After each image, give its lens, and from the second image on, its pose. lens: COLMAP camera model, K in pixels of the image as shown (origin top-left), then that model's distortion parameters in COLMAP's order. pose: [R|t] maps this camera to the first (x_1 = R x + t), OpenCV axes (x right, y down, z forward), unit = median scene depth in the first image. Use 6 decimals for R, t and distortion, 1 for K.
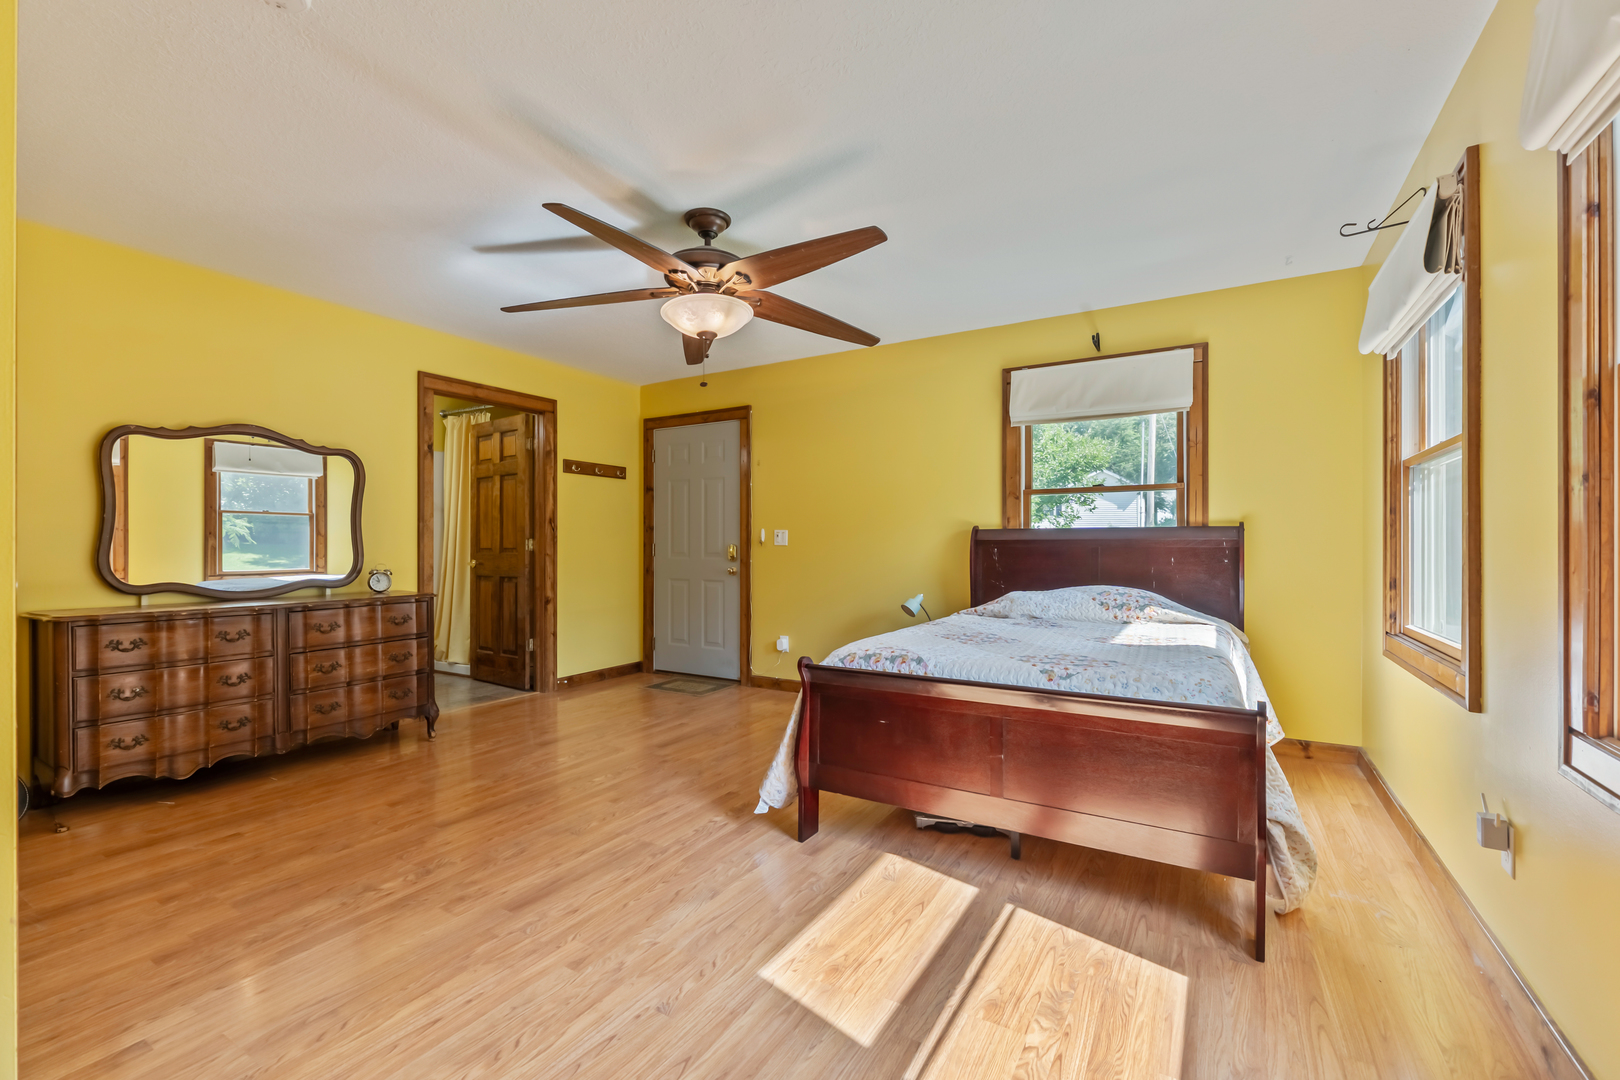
lens RADIAL K [[688.0, 0, 810.0], [0, 688.0, 540.0], [0, 0, 1]] dist [-0.002132, -0.000453]
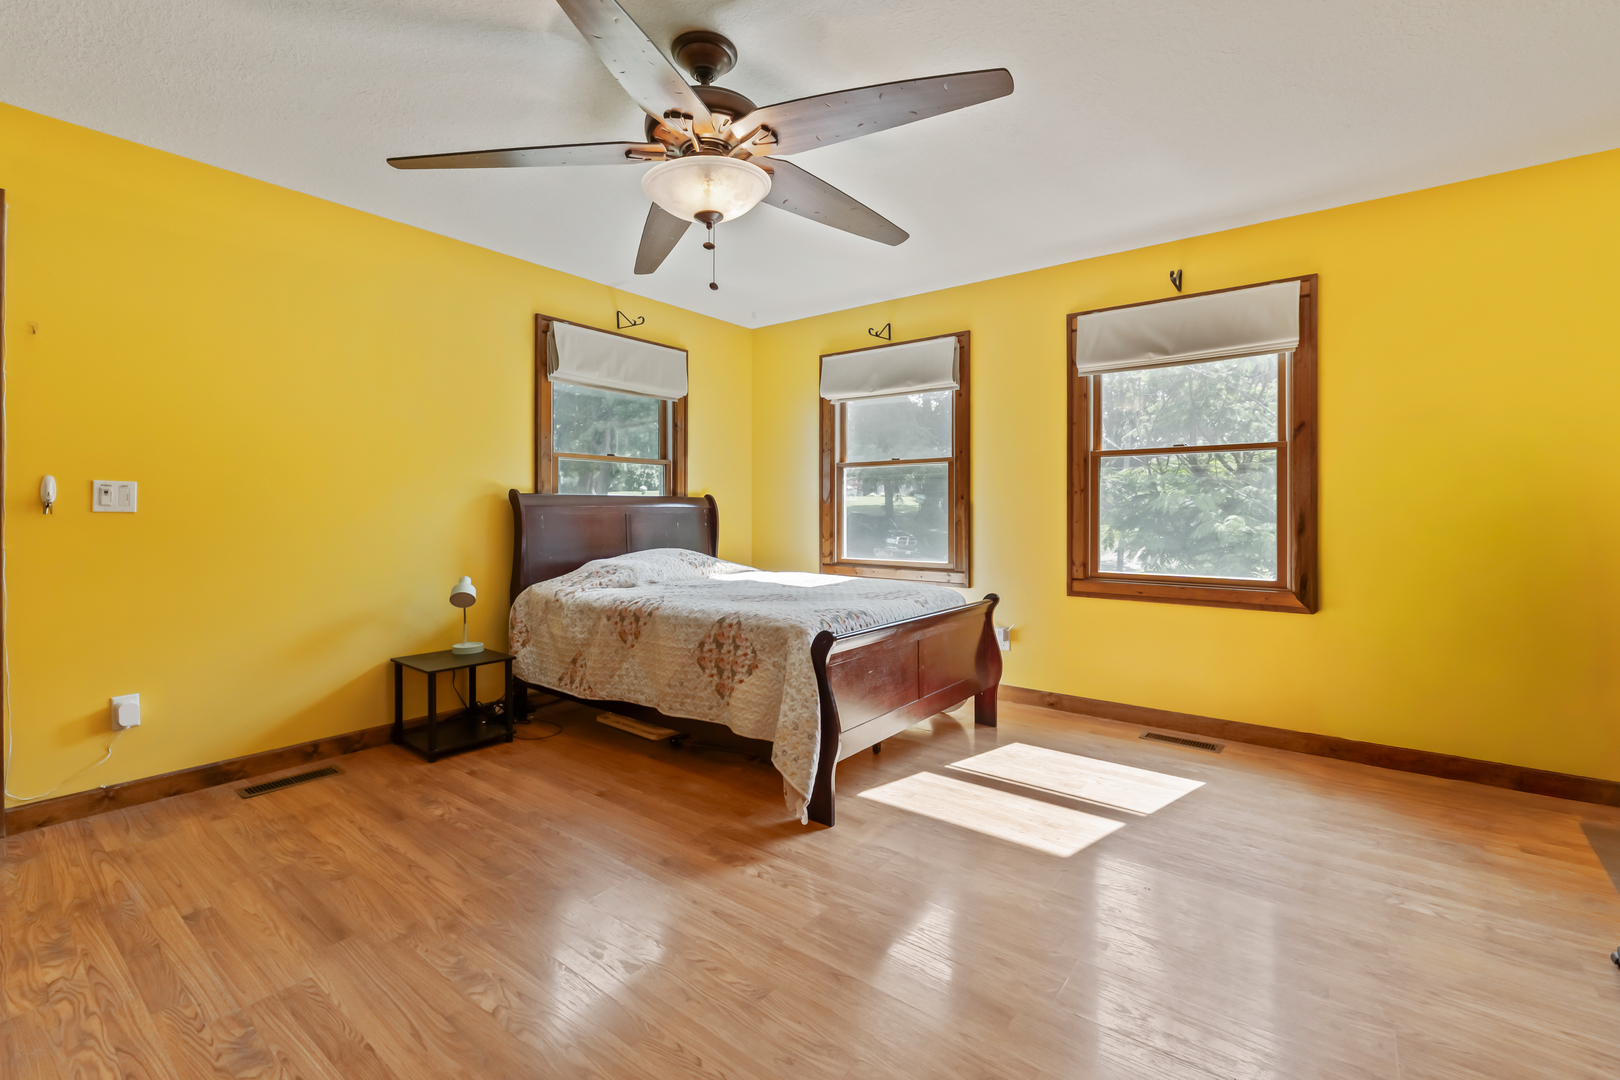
lens RADIAL K [[705.1, 0, 815.7], [0, 705.1, 518.9], [0, 0, 1]] dist [-0.000971, -0.000079]
pose [[0.111118, -0.004176, 0.993798, -0.894702], [-0.001585, 0.999989, 0.004380, 0.019154], [-0.993806, -0.002062, 0.111110, 0.854912]]
